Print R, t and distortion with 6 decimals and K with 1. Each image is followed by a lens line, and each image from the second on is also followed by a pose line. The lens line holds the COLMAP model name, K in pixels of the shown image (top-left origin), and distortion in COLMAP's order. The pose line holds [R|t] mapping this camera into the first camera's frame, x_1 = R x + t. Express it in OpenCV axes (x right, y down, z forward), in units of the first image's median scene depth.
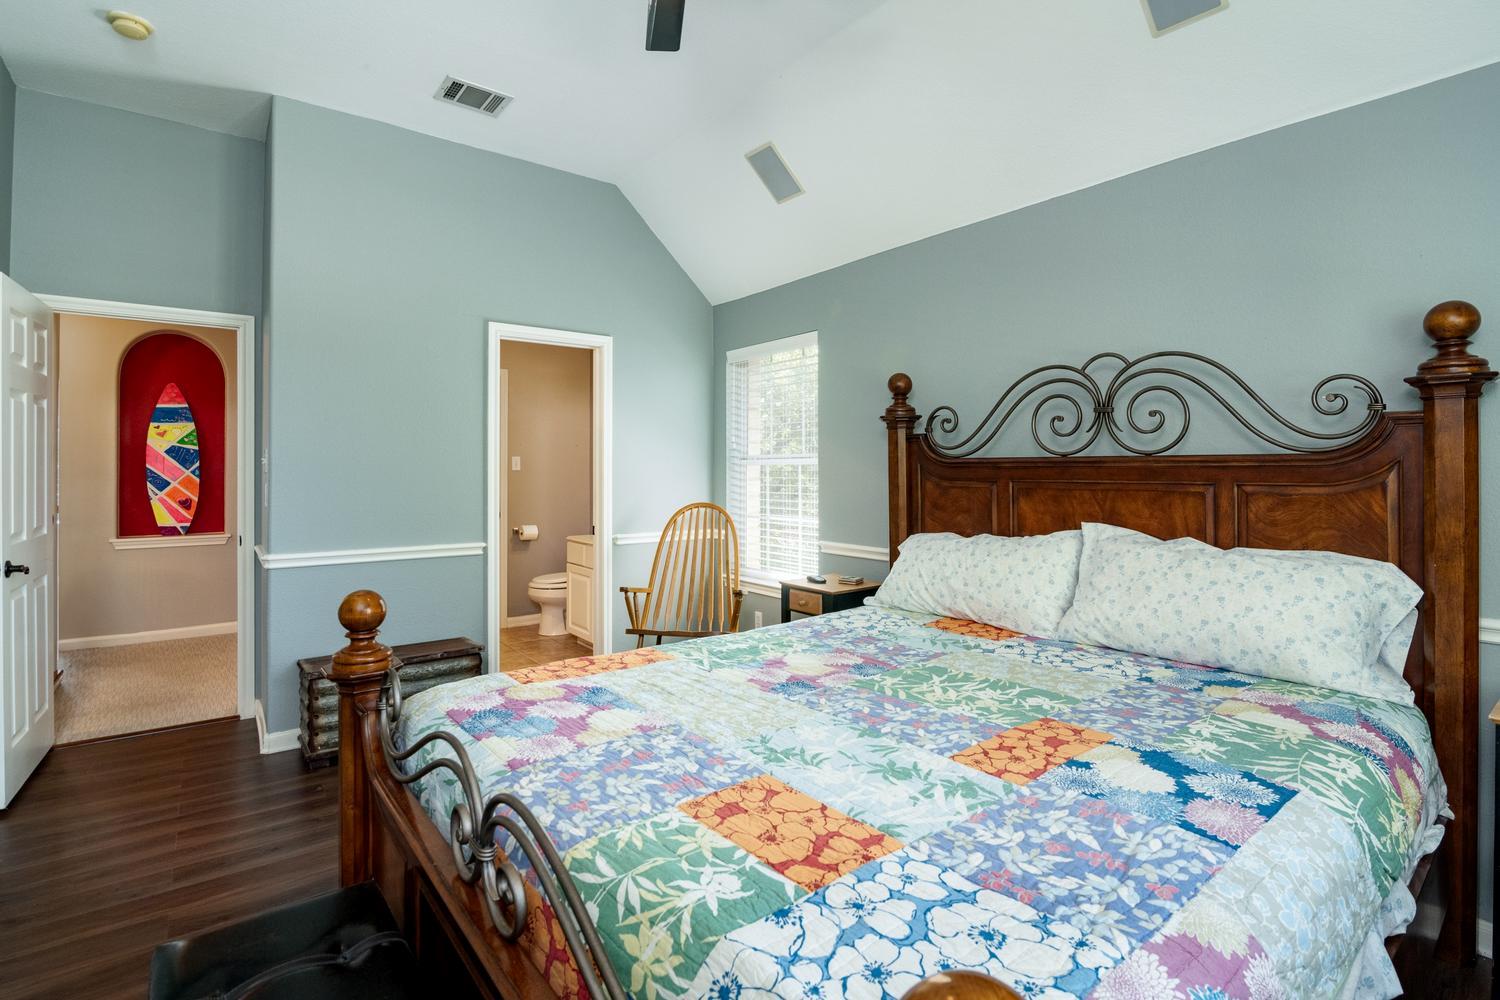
lens RADIAL K [[702.7, 0, 741.1], [0, 702.7, 468.3], [0, 0, 1]] dist [-0.001295, -0.000176]
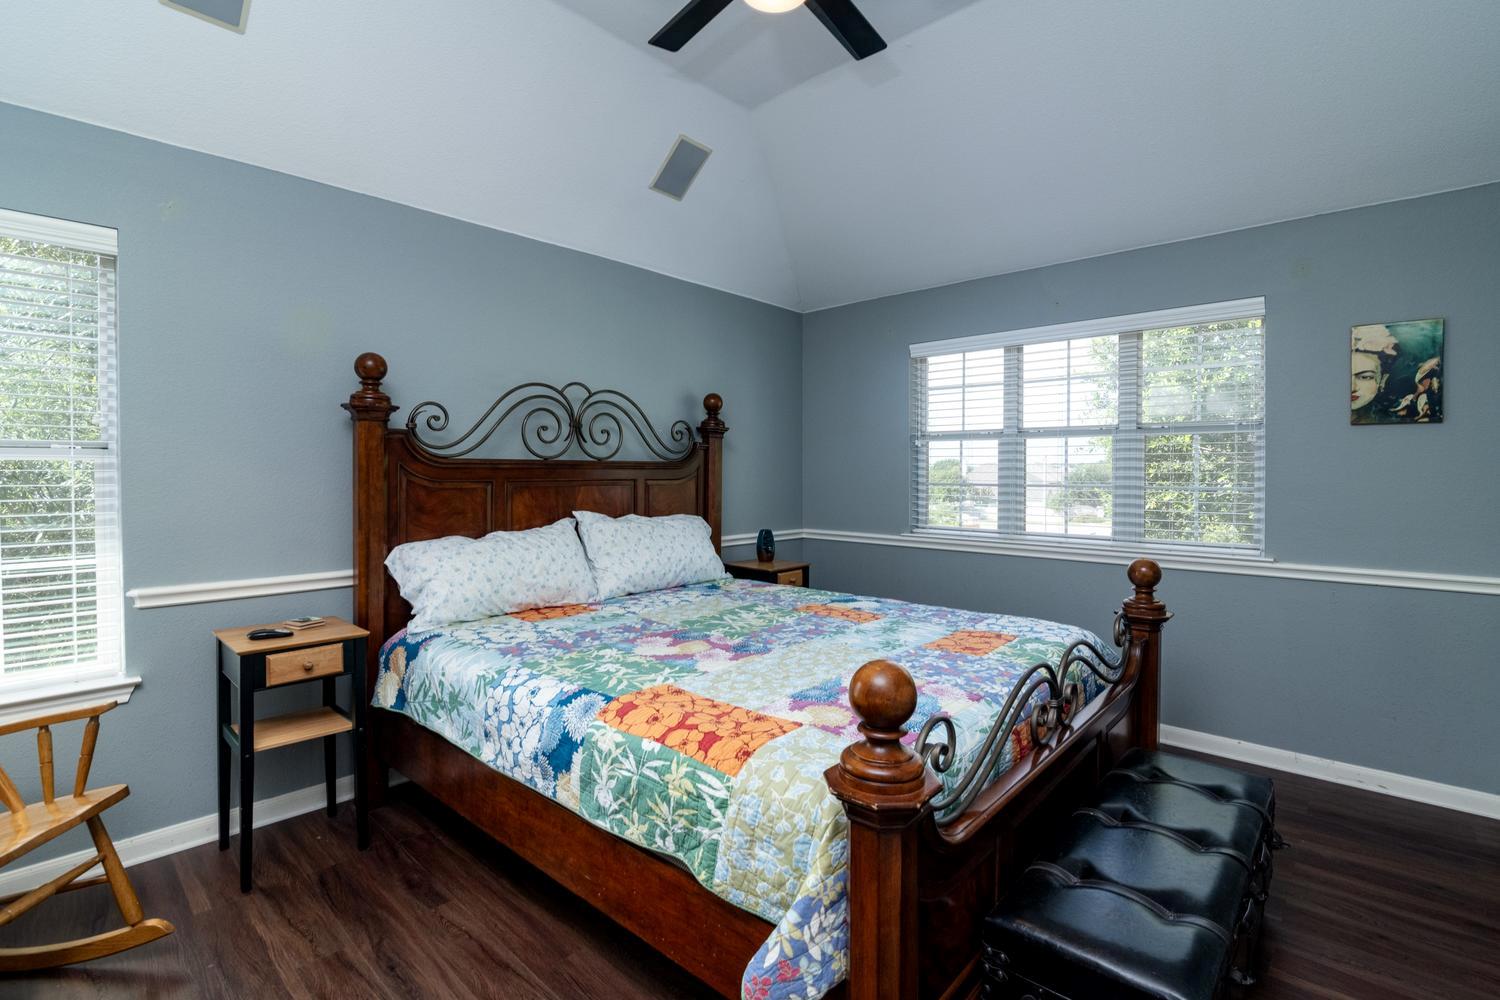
lens RADIAL K [[702.7, 0, 741.1], [0, 702.7, 468.3], [0, 0, 1]] dist [-0.001295, -0.000176]
pose [[-0.150585, 0.005070, 0.988584, -0.813684], [0.002198, 0.999986, -0.004793, 0.004793], [-0.988595, 0.001451, -0.150594, 0.866965]]
